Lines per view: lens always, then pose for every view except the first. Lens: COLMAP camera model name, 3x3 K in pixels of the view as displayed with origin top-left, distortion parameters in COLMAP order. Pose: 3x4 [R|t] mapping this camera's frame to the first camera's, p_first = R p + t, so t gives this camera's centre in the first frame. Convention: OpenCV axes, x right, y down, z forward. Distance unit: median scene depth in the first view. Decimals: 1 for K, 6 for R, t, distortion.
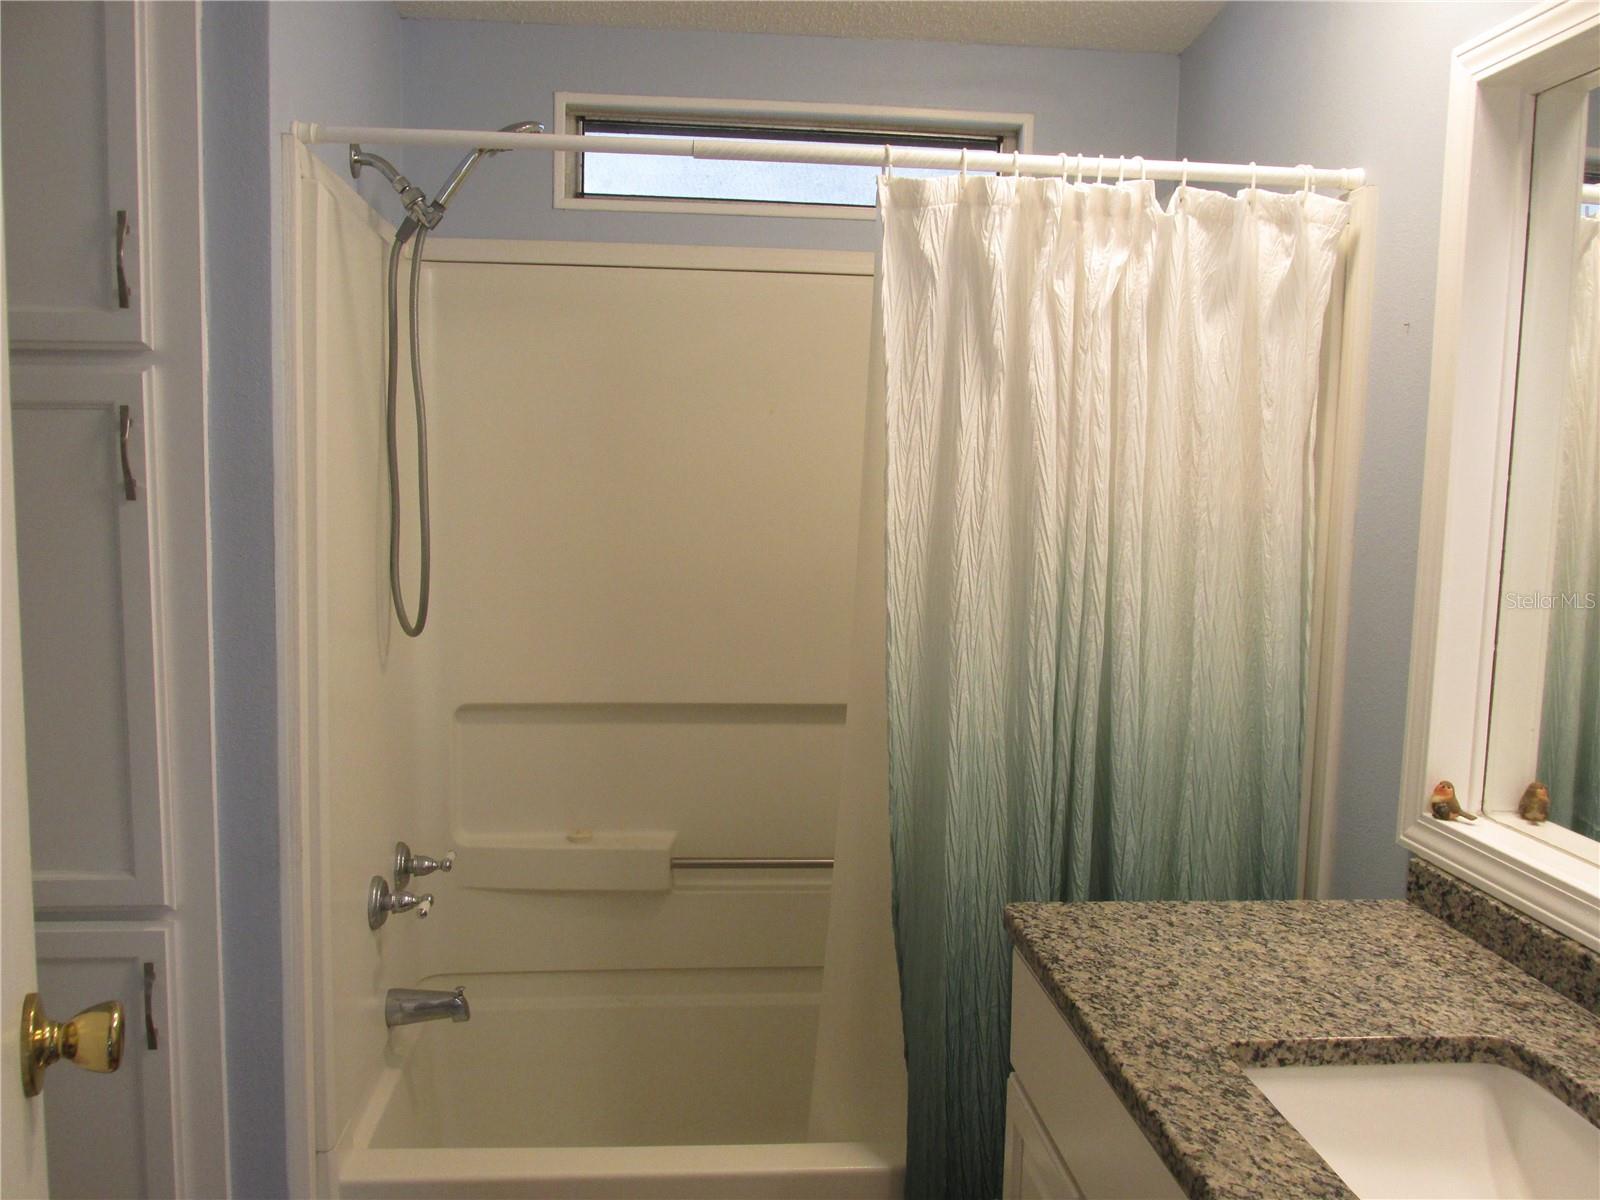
lens RADIAL K [[1326.8, 0, 800.0], [0, 1326.8, 600.0], [0, 0, 1]] dist [-0.036323, 0.015330]
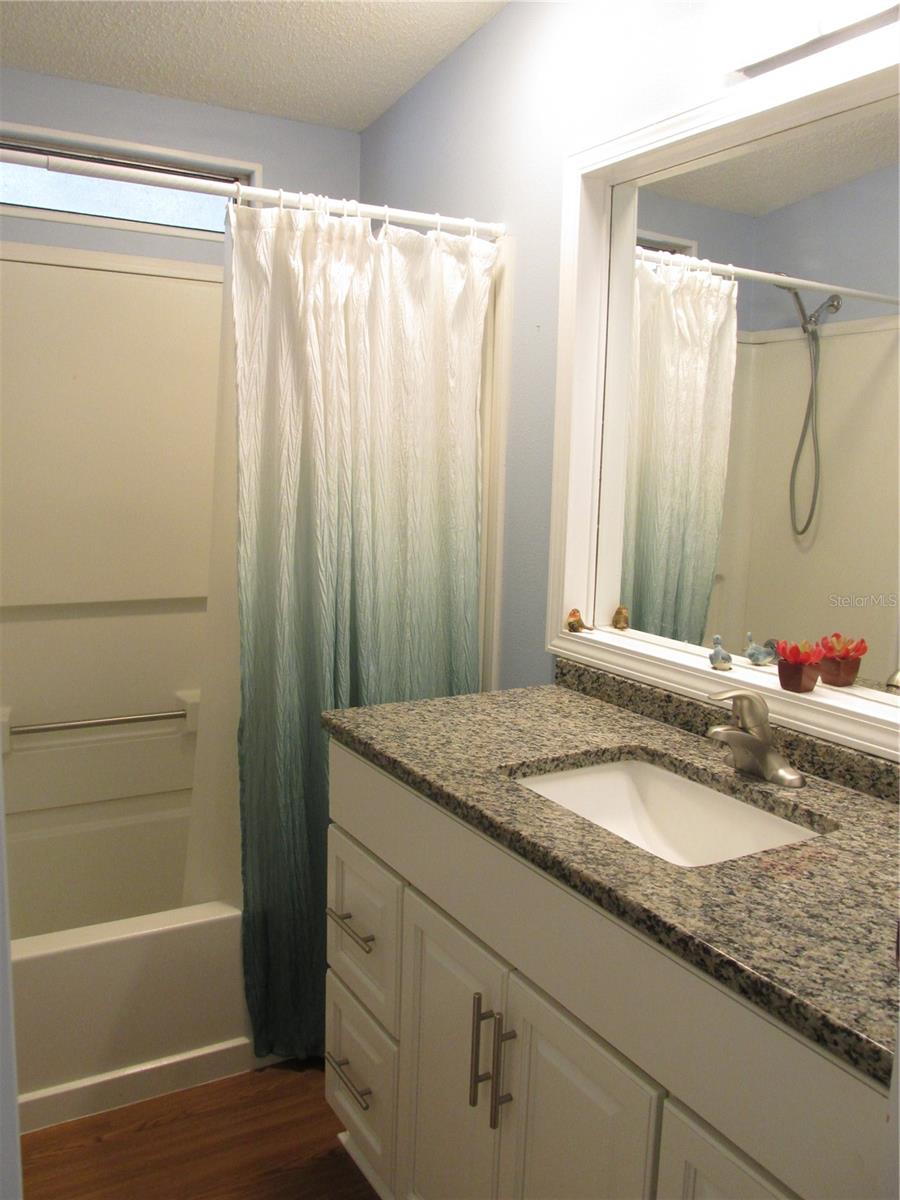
lens RADIAL K [[1026.5, 0, 450.7], [0, 1026.5, 568.1], [0, 0, 1]] dist [-0.000758, 0.004562]
pose [[0.904511, -0.053232, 0.423115, -0.201974], [0.036590, 0.998207, 0.047366, 0.021856], [-0.424878, -0.027362, 0.904837, -0.098970]]
